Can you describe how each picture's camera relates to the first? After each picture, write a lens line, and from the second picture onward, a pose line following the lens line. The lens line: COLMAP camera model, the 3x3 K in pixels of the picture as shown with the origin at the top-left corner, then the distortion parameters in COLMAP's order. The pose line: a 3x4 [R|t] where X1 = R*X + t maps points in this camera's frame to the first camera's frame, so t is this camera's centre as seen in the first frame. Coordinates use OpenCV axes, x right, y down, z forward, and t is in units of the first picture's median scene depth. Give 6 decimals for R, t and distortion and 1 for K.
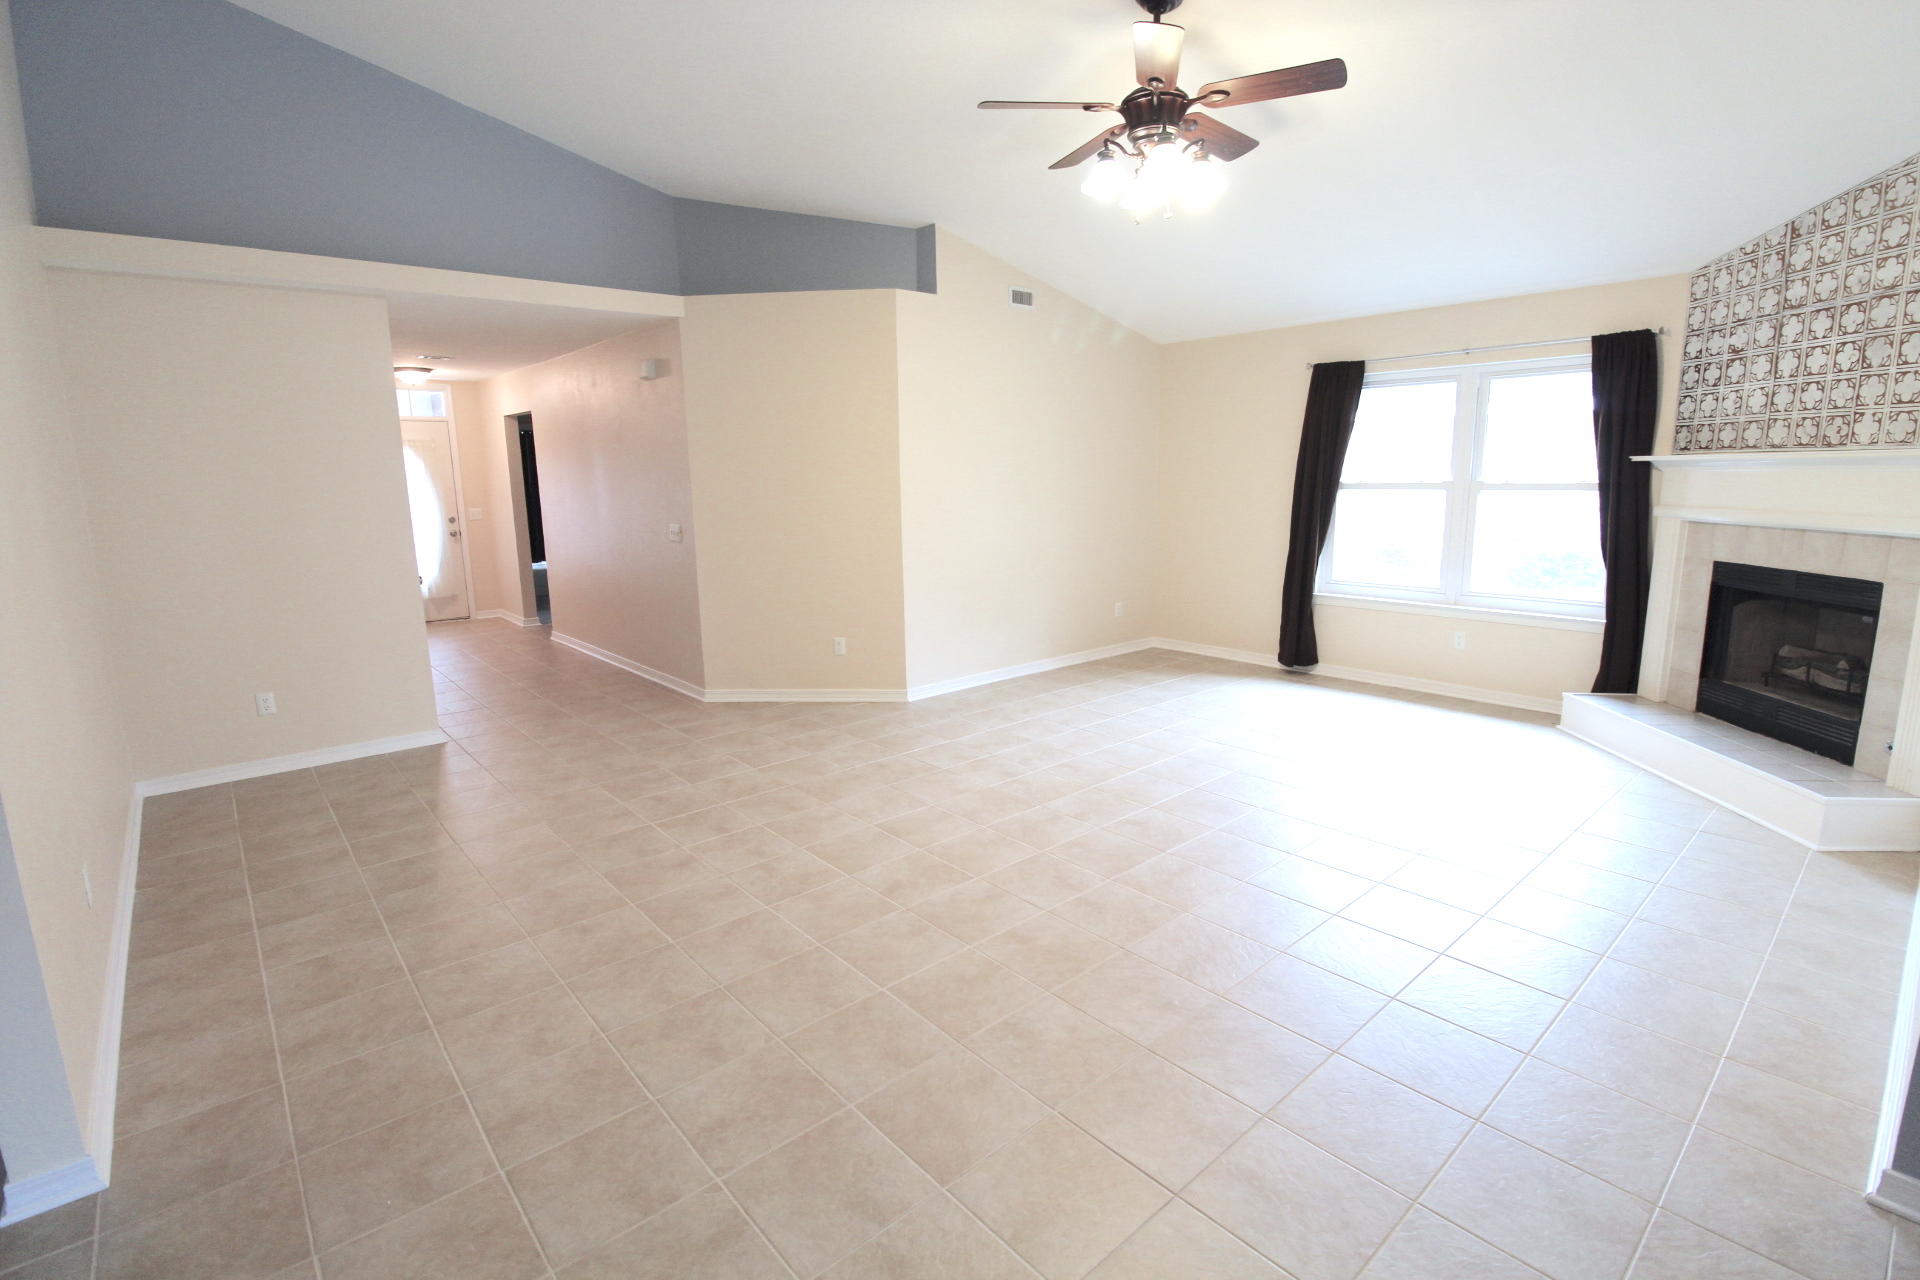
lens RADIAL K [[887.1, 0, 956.1], [0, 887.1, 621.7], [0, 0, 1]] dist [-0.004338, -0.010548]
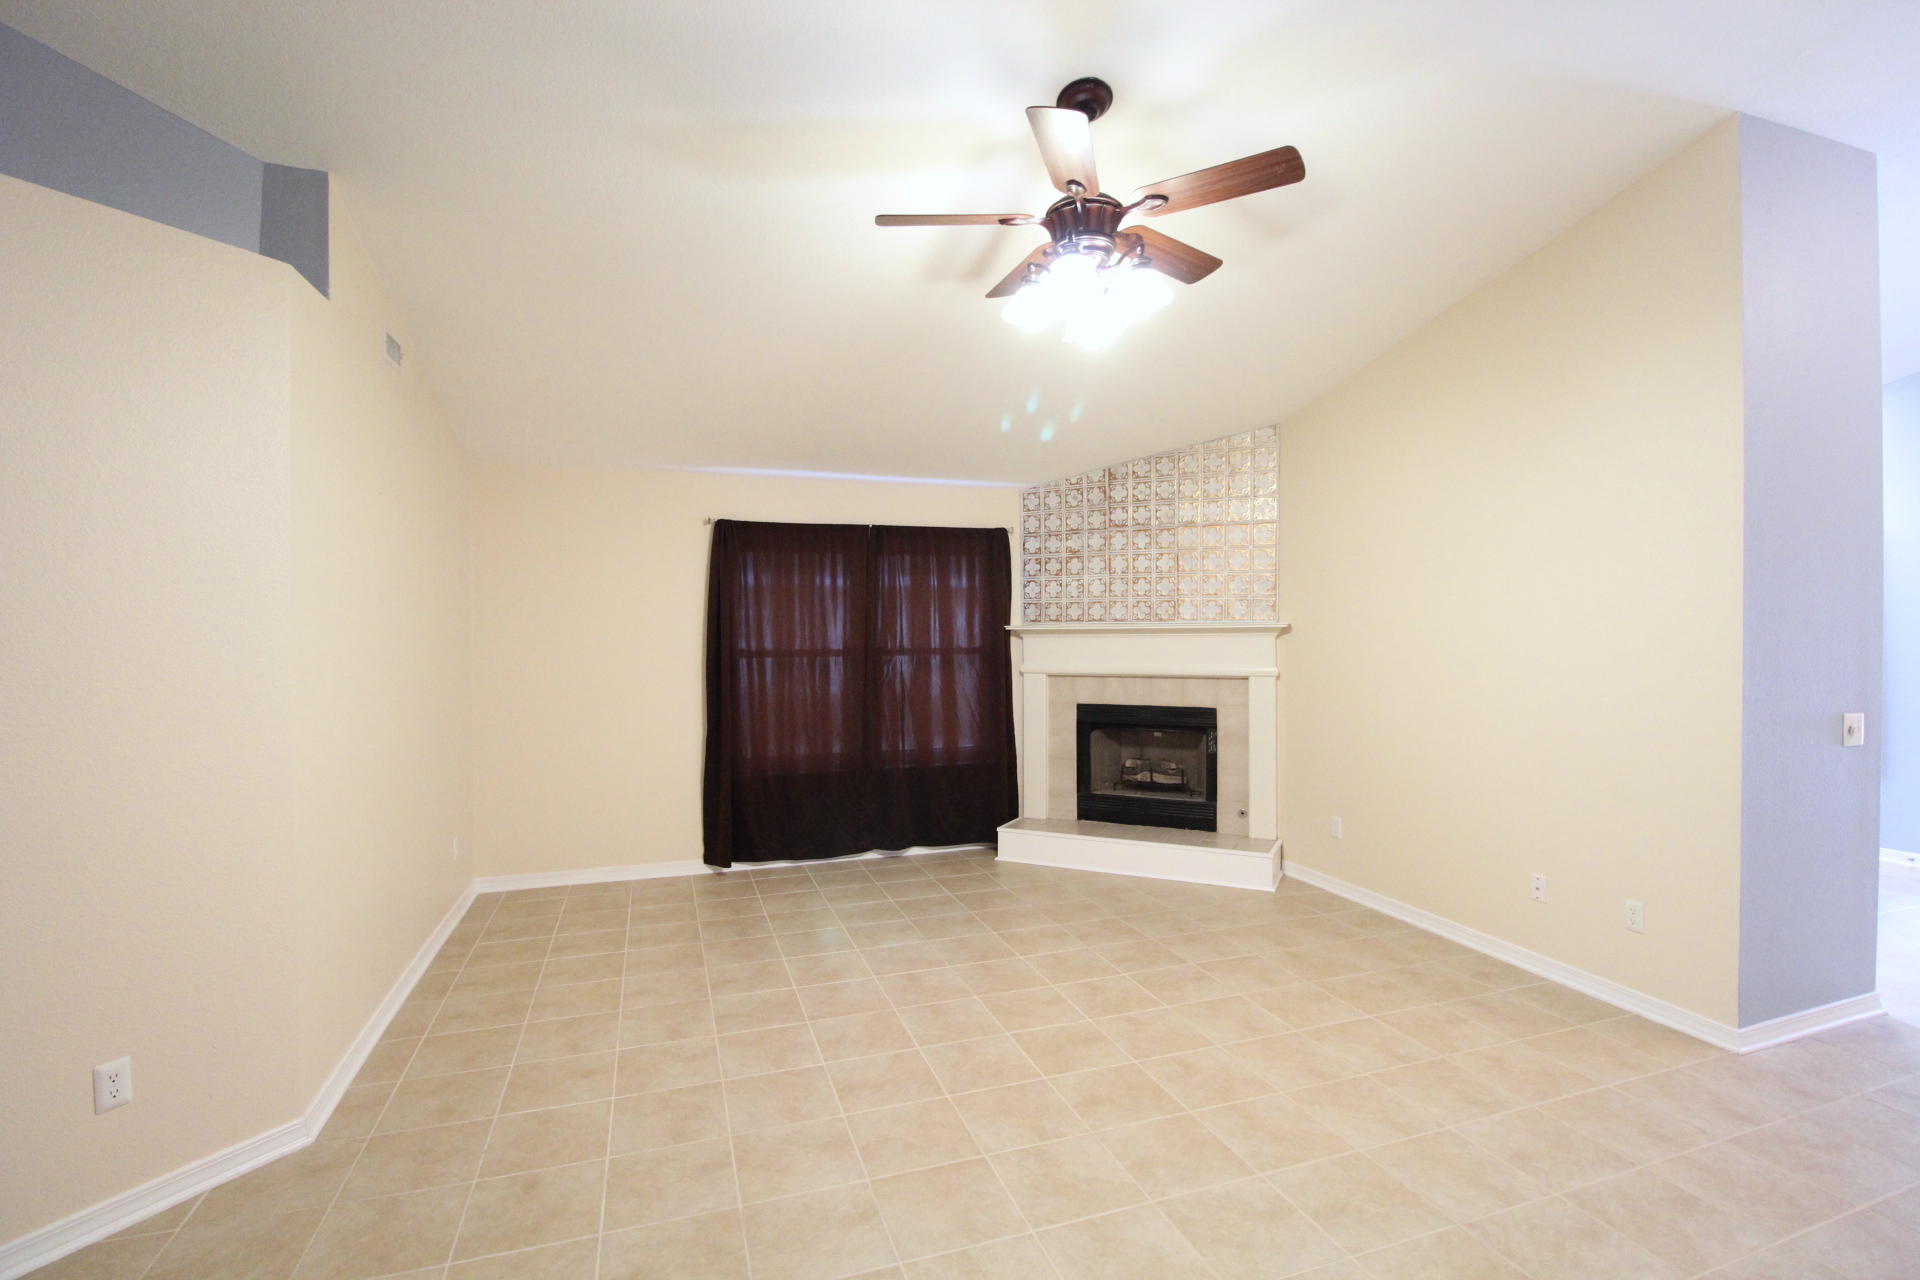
lens RADIAL K [[887.1, 0, 961.7], [0, 887.1, 636.2], [0, 0, 1]] dist [-0.004338, -0.010548]
pose [[0.372124, 0.003740, 0.928176, -0.486156], [0.152029, 0.986241, -0.064925, -0.116999], [-0.915648, 0.165270, 0.366435, 0.692661]]
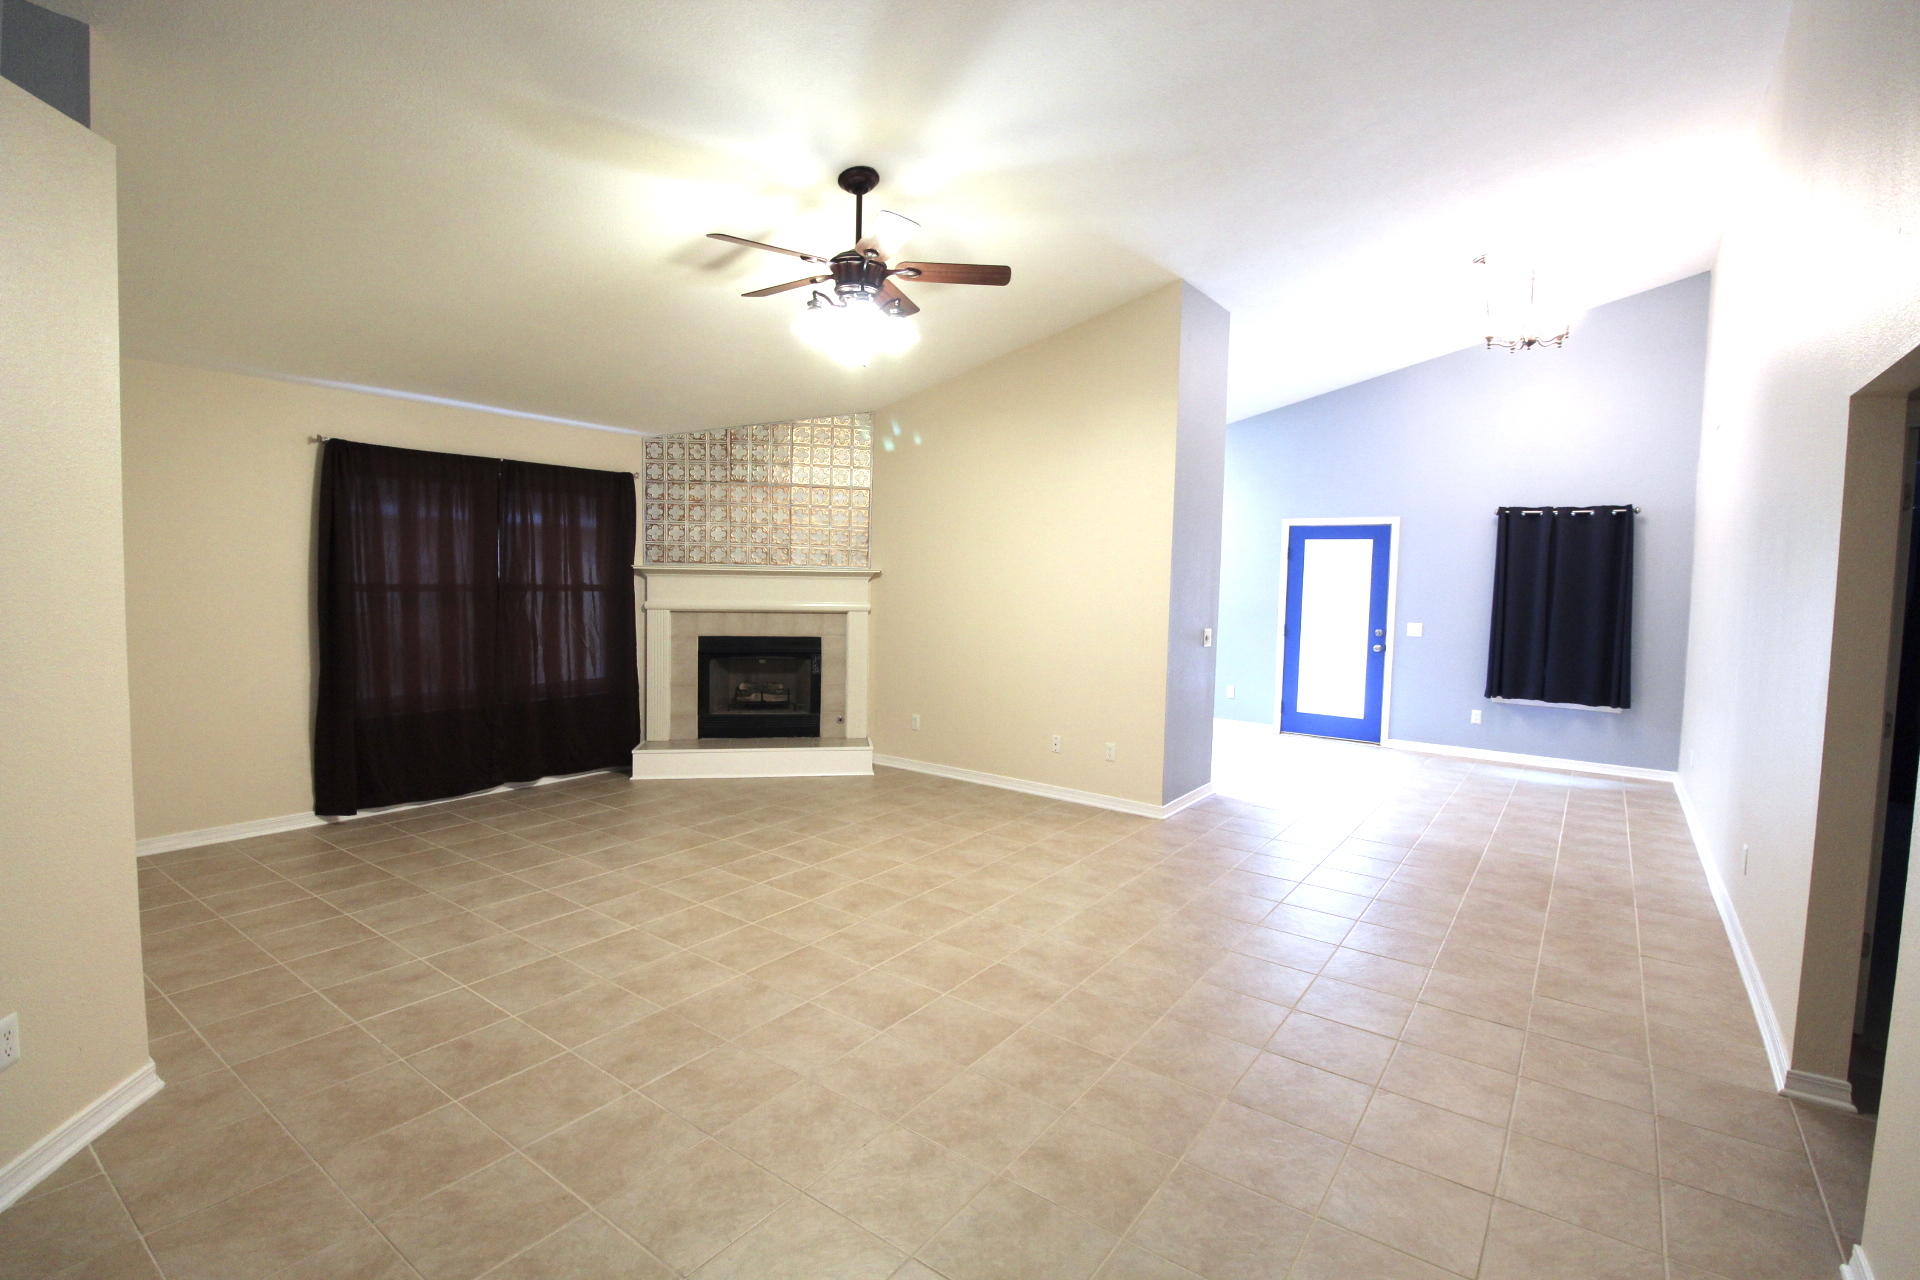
lens RADIAL K [[887.1, 0, 960.2], [0, 887.1, 635.8], [0, 0, 1]] dist [-0.004338, -0.010548]
pose [[-0.230342, -0.055523, 0.971525, -0.766400], [0.141162, 0.985904, 0.089813, -0.152973], [-0.962817, 0.157830, -0.219257, 0.962040]]
